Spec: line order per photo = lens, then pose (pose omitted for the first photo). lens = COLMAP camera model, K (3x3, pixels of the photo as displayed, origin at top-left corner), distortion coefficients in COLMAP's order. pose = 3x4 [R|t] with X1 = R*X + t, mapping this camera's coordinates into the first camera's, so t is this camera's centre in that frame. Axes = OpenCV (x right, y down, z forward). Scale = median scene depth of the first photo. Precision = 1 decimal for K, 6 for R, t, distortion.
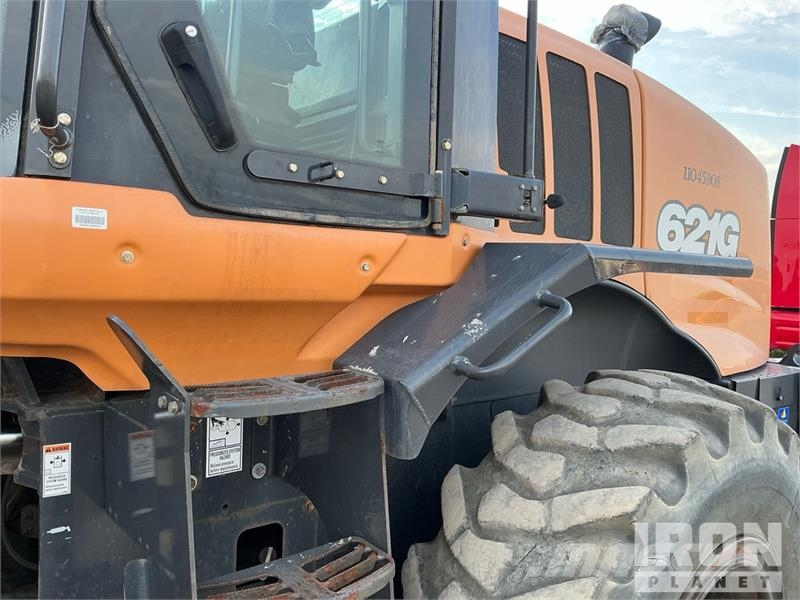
lens RADIAL K [[672.3, 0, 391.9], [0, 672.3, 300.0], [0, 0, 1]] dist [0.057844, -0.125604]
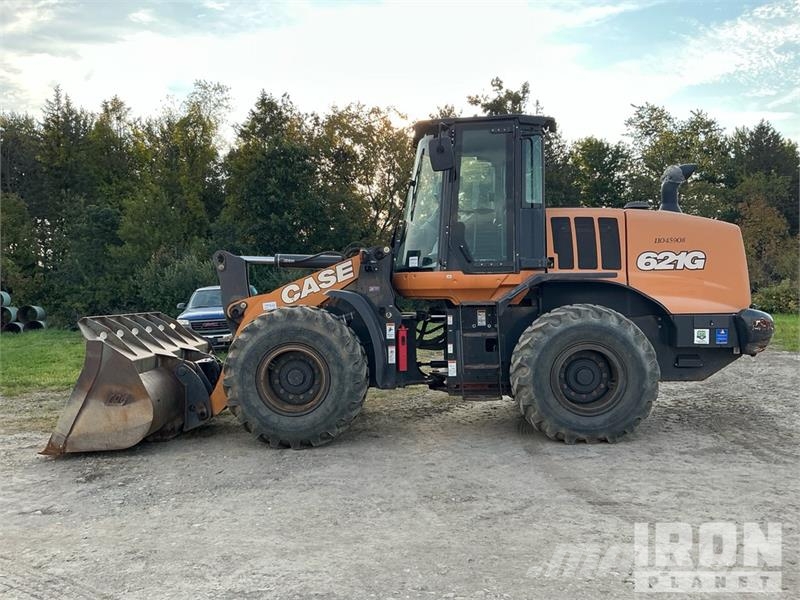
lens RADIAL K [[672.3, 0, 400.4], [0, 672.3, 305.4], [0, 0, 1]] dist [0.057844, -0.125604]
pose [[0.741255, -0.030867, -0.670514, 1.515592], [0.012180, 0.999396, -0.032542, 0.155216], [0.671113, 0.015955, 0.741183, -1.761512]]
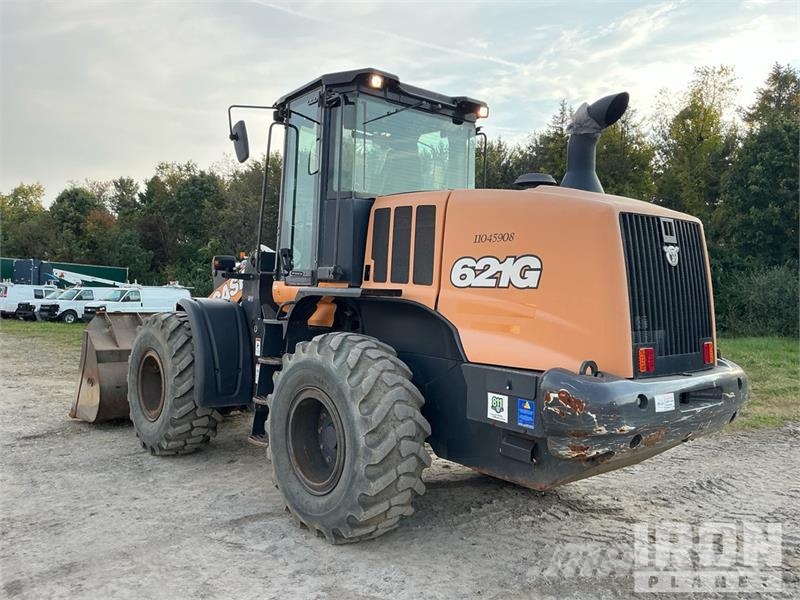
lens RADIAL K [[672.3, 0, 393.5], [0, 672.3, 299.0], [0, 0, 1]] dist [0.057844, -0.125604]
pose [[-0.004284, -0.019666, -0.999797, 2.114528], [-0.065545, 0.997662, -0.019343, 0.006436], [0.997840, 0.065449, -0.005563, 0.820609]]
